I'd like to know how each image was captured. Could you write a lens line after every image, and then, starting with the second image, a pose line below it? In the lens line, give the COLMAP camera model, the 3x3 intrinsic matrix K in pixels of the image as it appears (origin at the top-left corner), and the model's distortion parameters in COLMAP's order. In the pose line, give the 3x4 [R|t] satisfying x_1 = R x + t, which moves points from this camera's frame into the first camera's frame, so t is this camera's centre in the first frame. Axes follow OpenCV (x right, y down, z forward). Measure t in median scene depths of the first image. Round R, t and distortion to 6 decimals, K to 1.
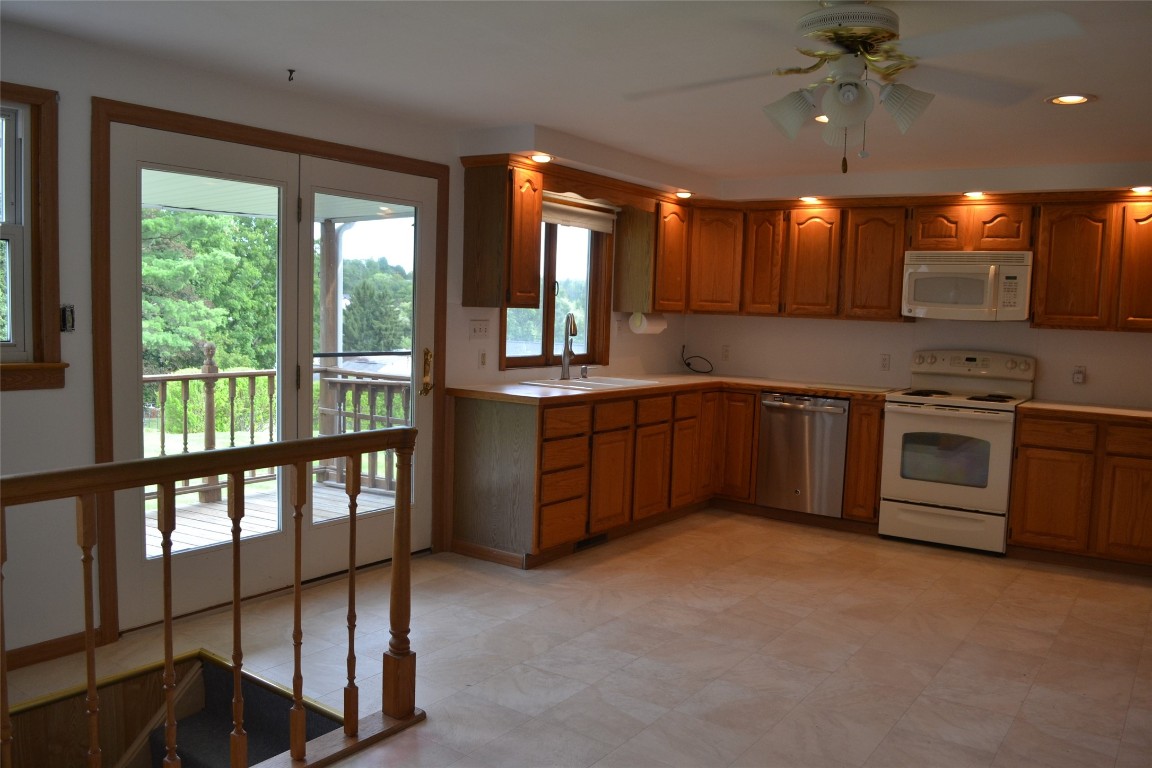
lens RADIAL K [[925.4, 0, 578.8], [0, 925.4, 386.8], [0, 0, 1]] dist [-0.083477, 0.010247]
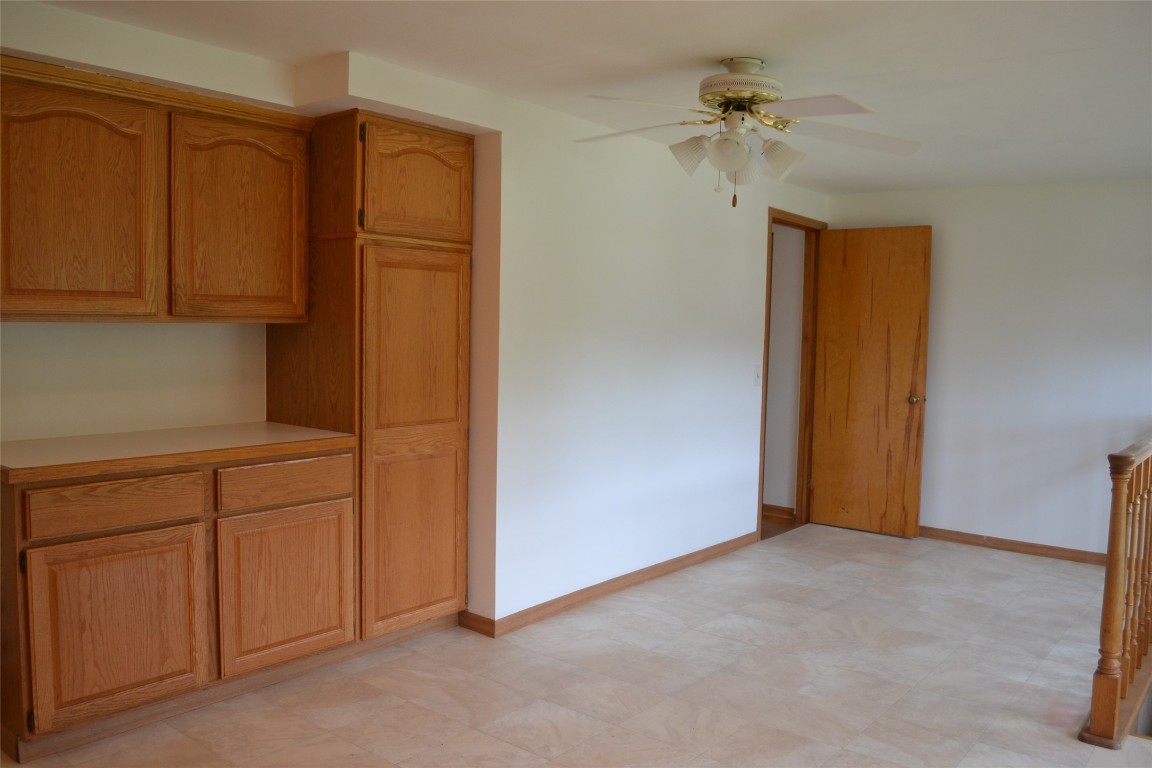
lens RADIAL K [[925.4, 0, 581.1], [0, 925.4, 393.6], [0, 0, 1]] dist [-0.083477, 0.010247]
pose [[-0.996839, -0.060324, 0.051705, 0.200762], [-0.051005, 0.984858, 0.165692, -0.086187], [-0.060917, 0.162531, -0.984821, 1.097567]]
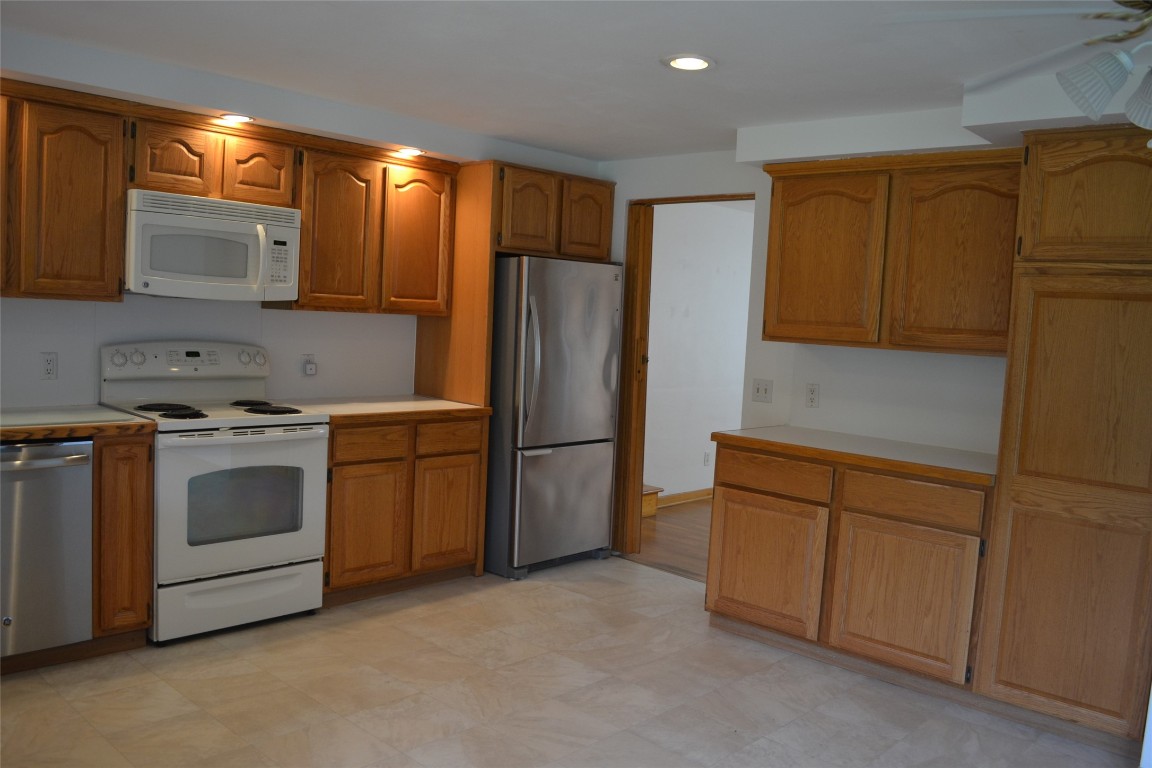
lens RADIAL K [[925.4, 0, 575.2], [0, 925.4, 392.5], [0, 0, 1]] dist [-0.083477, 0.010247]
pose [[0.143954, -0.107825, 0.983693, -0.239036], [0.033871, 0.994001, 0.103998, -0.069173], [-0.989005, 0.018348, 0.146742, 0.661760]]
